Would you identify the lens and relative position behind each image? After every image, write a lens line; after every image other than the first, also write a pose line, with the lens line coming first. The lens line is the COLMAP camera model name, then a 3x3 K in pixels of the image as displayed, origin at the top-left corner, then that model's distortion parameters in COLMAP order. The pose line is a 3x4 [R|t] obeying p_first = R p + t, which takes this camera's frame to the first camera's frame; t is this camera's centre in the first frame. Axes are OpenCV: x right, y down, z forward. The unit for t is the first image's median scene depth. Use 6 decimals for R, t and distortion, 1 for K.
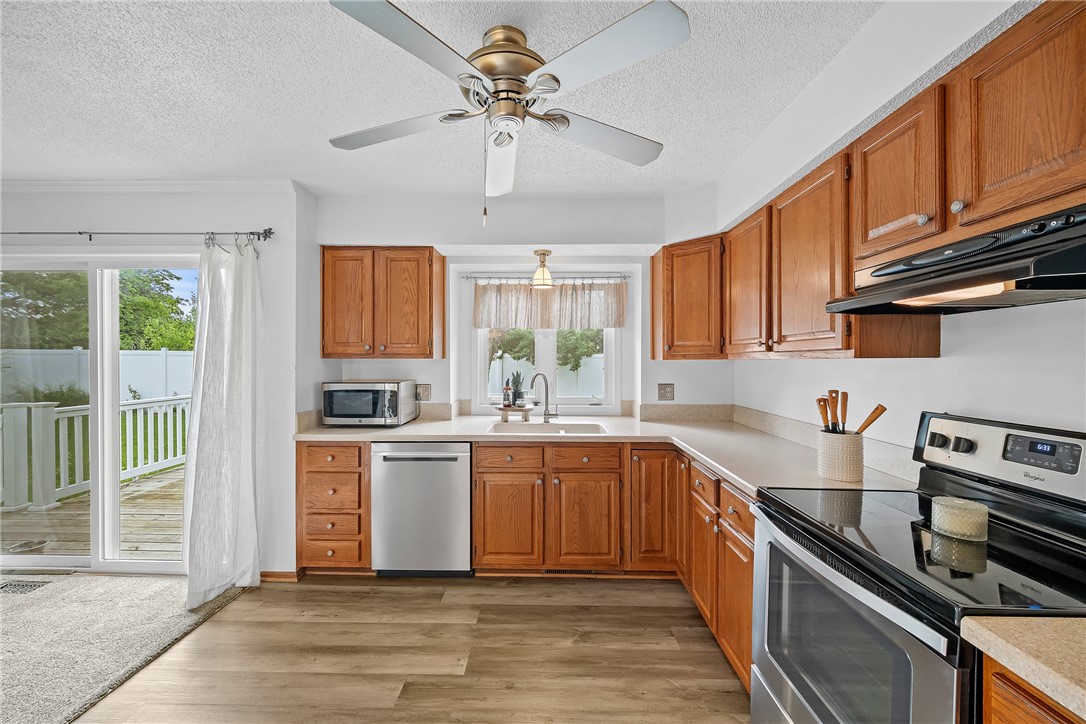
lens RADIAL K [[436.9, 0, 540.7], [0, 436.9, 357.5], [0, 0, 1]] dist [-0.002961, -0.000268]
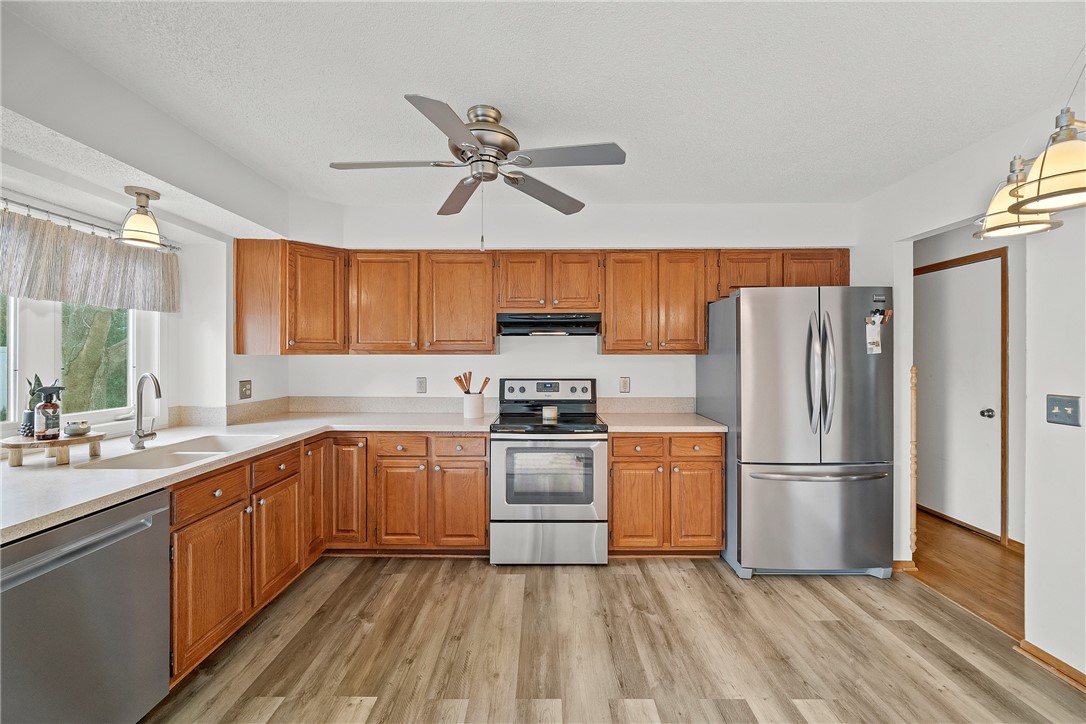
lens RADIAL K [[436.9, 0, 540.7], [0, 436.9, 357.5], [0, 0, 1]] dist [-0.002961, -0.000268]
pose [[-0.015260, -0.001536, 0.999882, -0.873642], [-0.005982, 0.999981, 0.001445, 0.008060], [-0.999866, -0.005960, -0.015269, 0.538051]]
